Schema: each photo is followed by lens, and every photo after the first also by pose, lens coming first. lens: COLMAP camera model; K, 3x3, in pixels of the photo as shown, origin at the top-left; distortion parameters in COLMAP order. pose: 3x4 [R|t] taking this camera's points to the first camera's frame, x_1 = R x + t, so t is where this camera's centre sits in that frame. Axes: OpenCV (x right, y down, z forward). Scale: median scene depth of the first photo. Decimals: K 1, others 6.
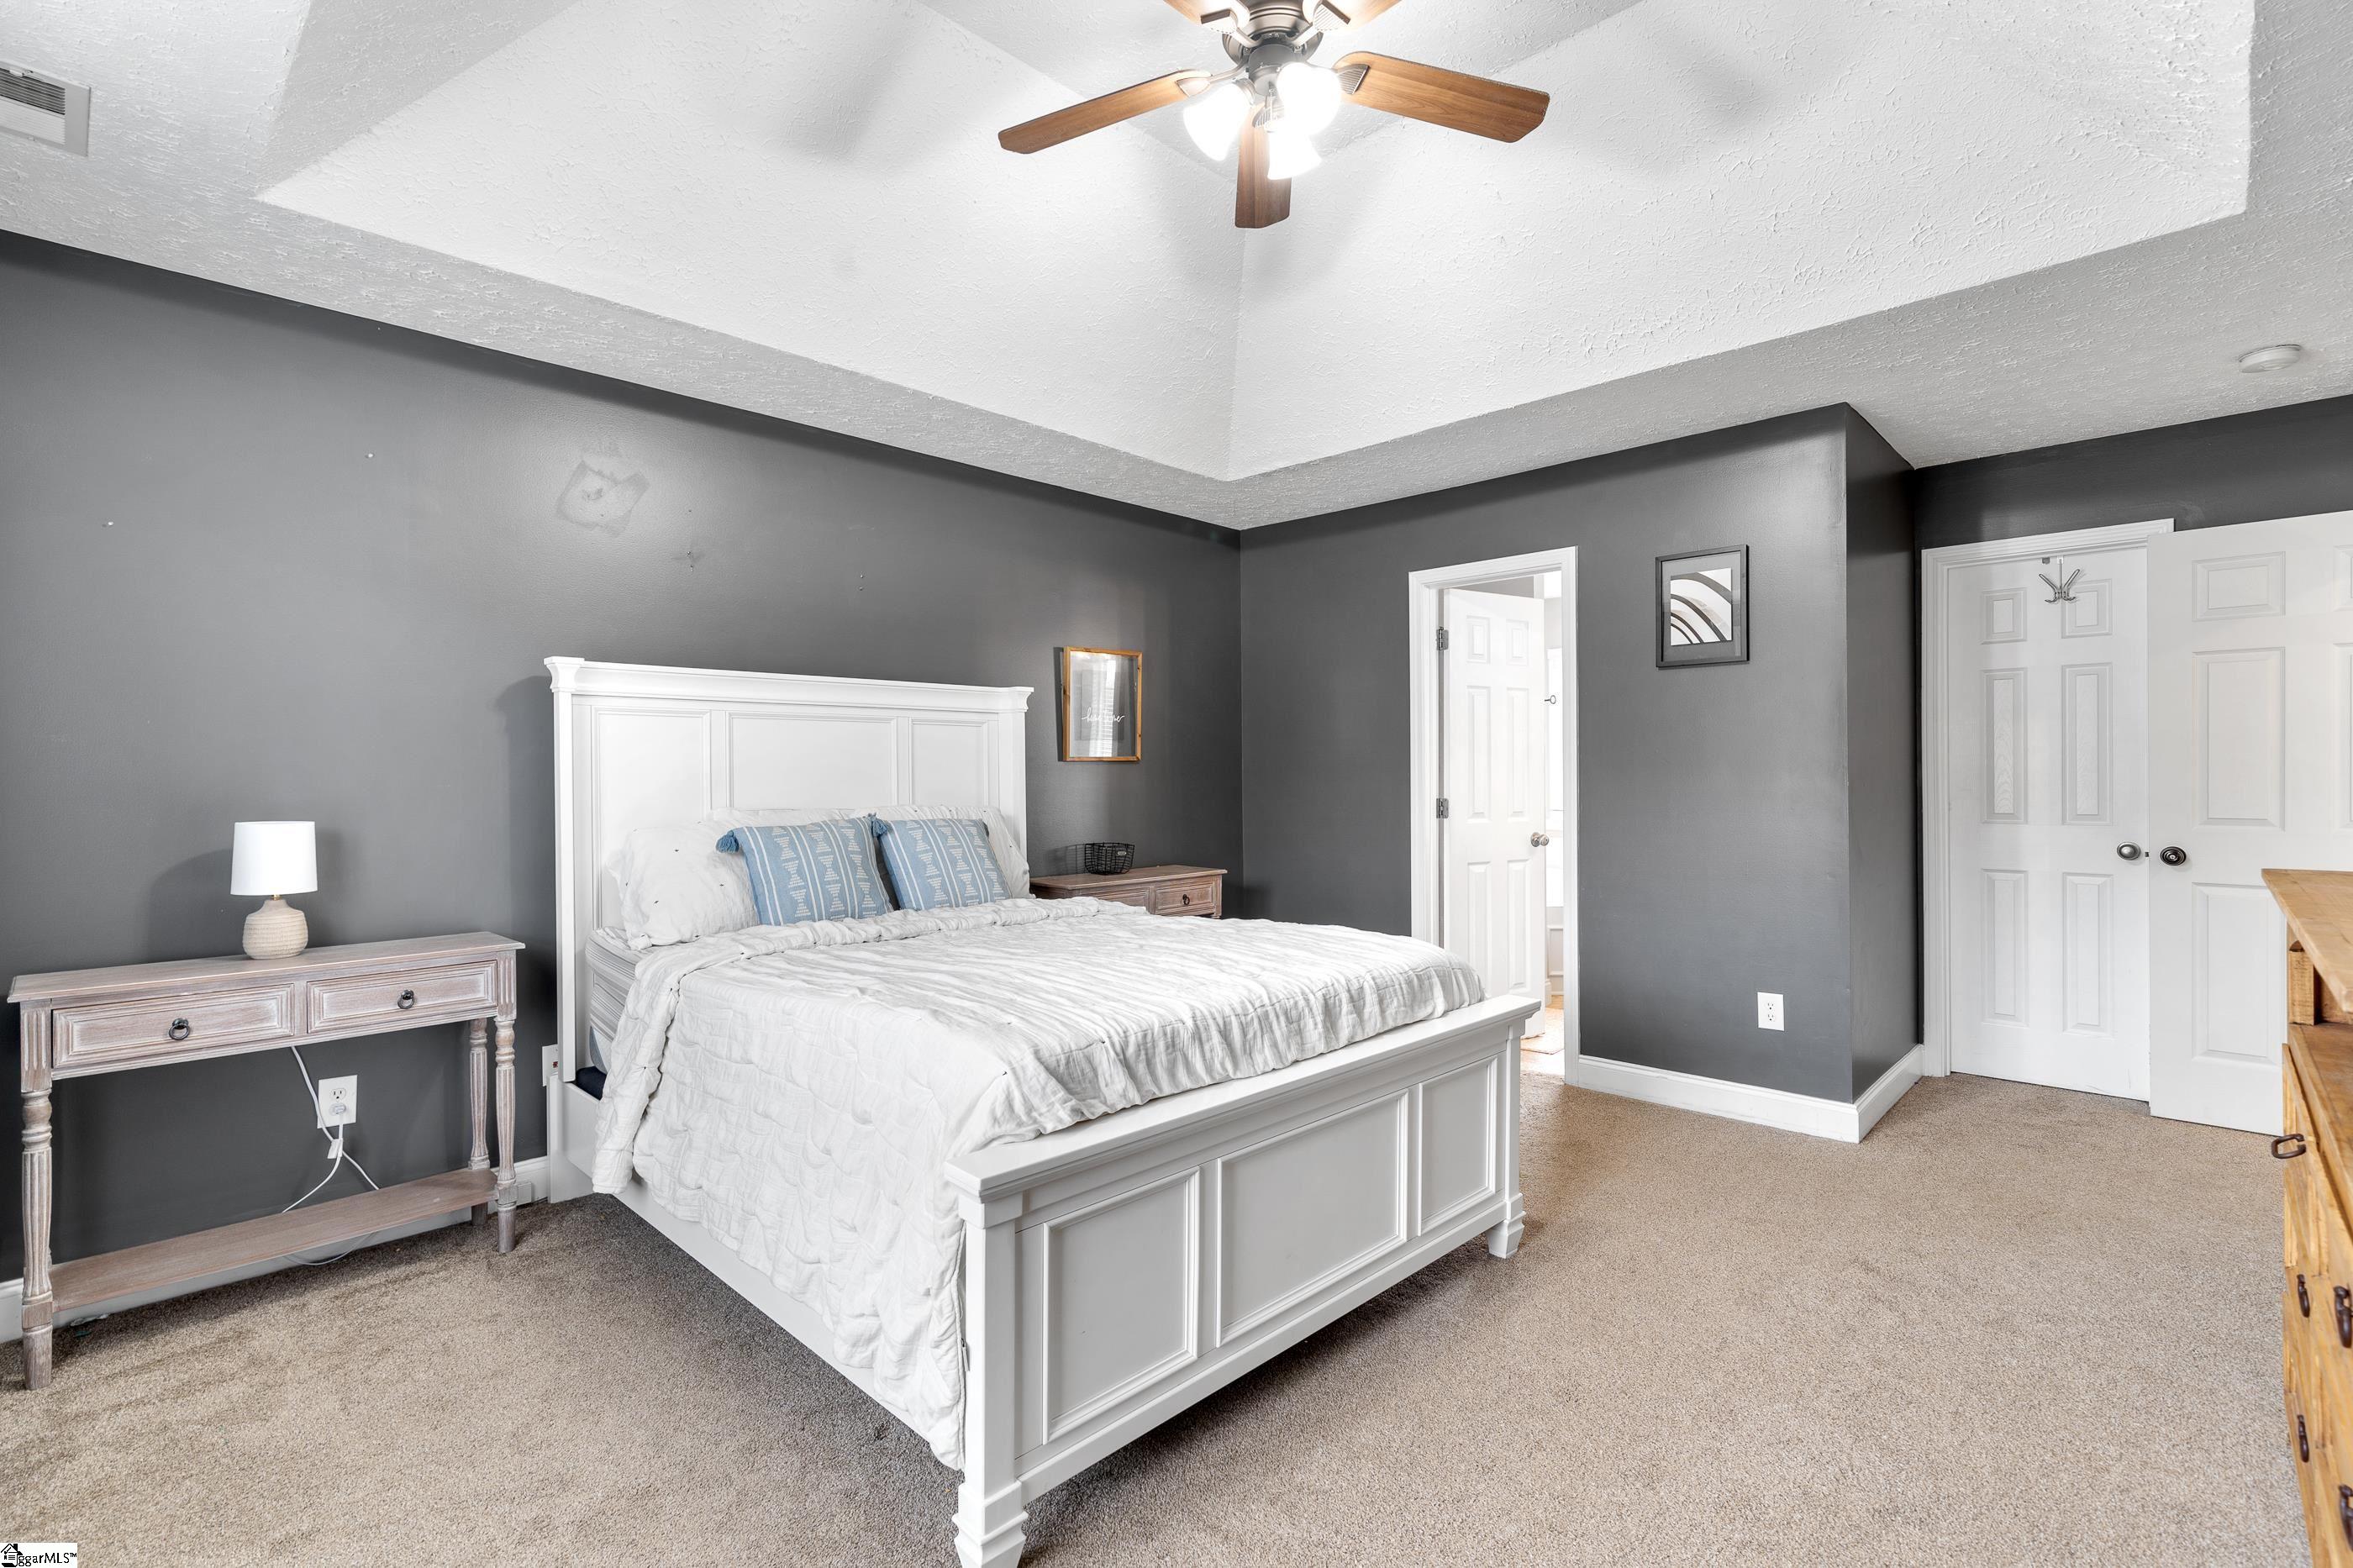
lens RADIAL K [[1063.0, 0, 1176.5], [0, 1063.0, 784.0], [0, 0, 1]] dist [-0.001305, -0.000352]
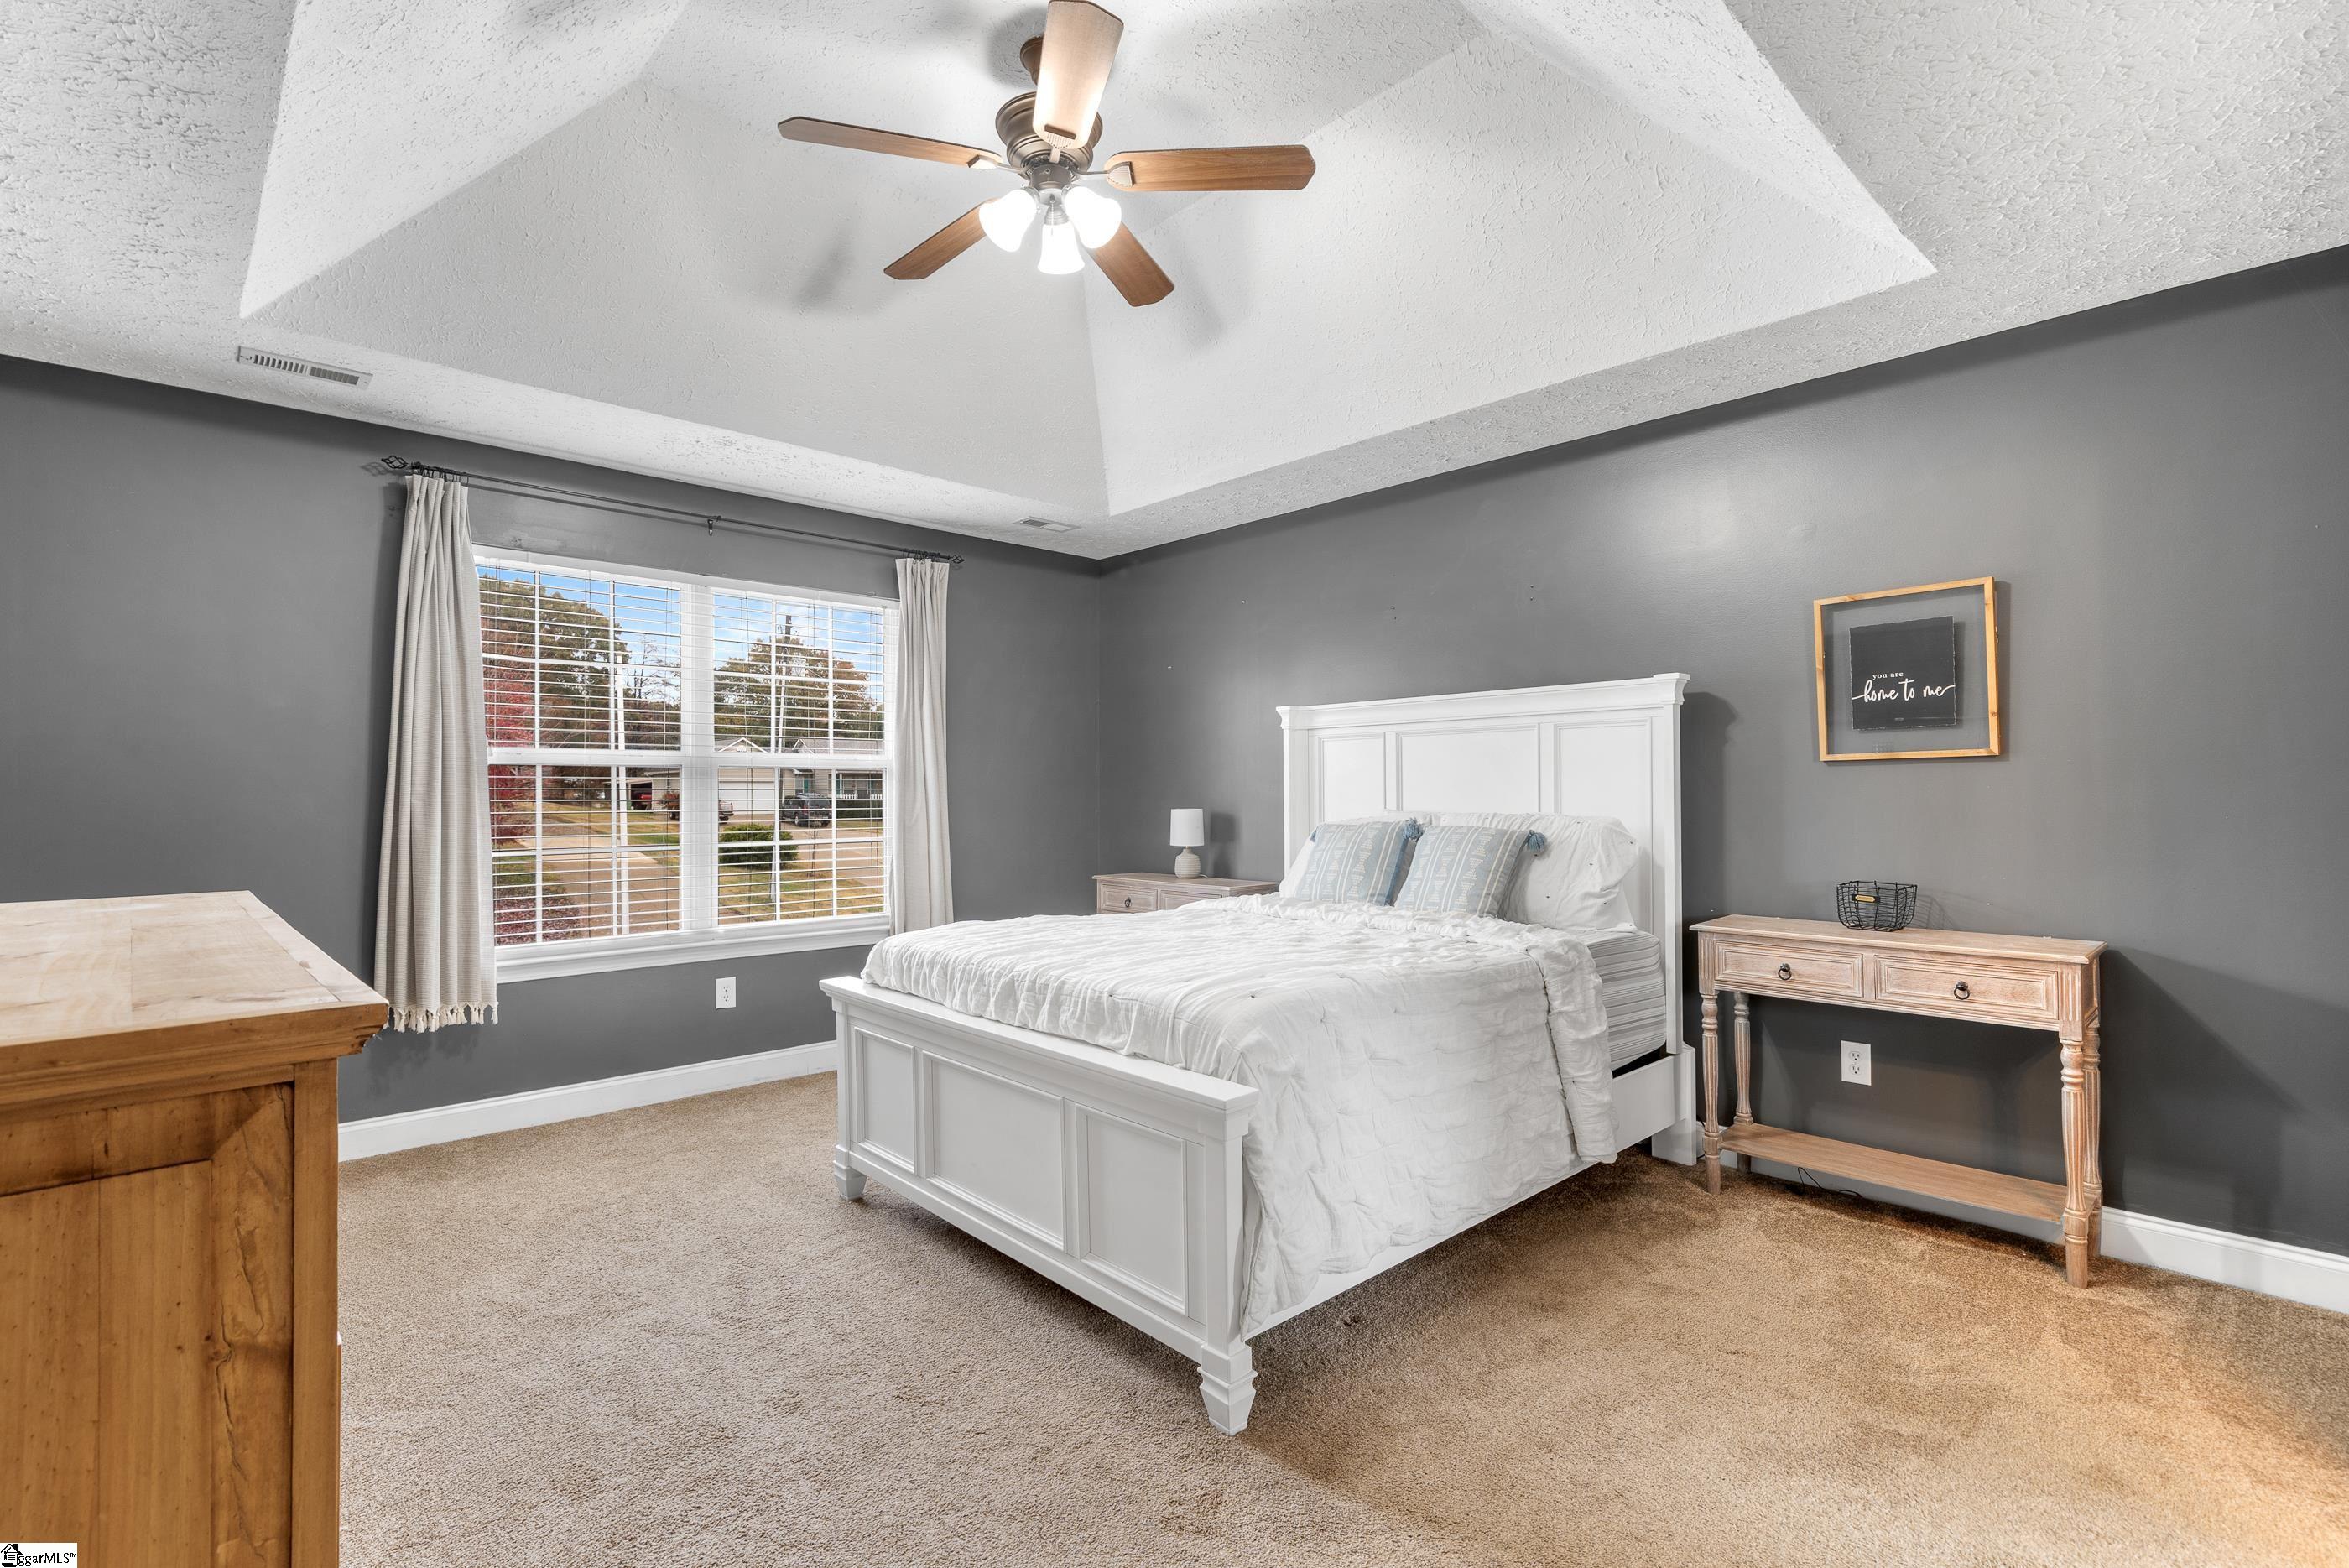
lens RADIAL K [[1052.4, 0, 1174.5], [0, 1052.4, 784.0], [0, 0, 1]] dist [-0.065409, -0.000081]
pose [[-0.031047, -0.004727, -0.999507, 1.084880], [0.008843, 0.999948, -0.005004, -0.000210], [0.999479, -0.008994, -0.031003, 1.041512]]
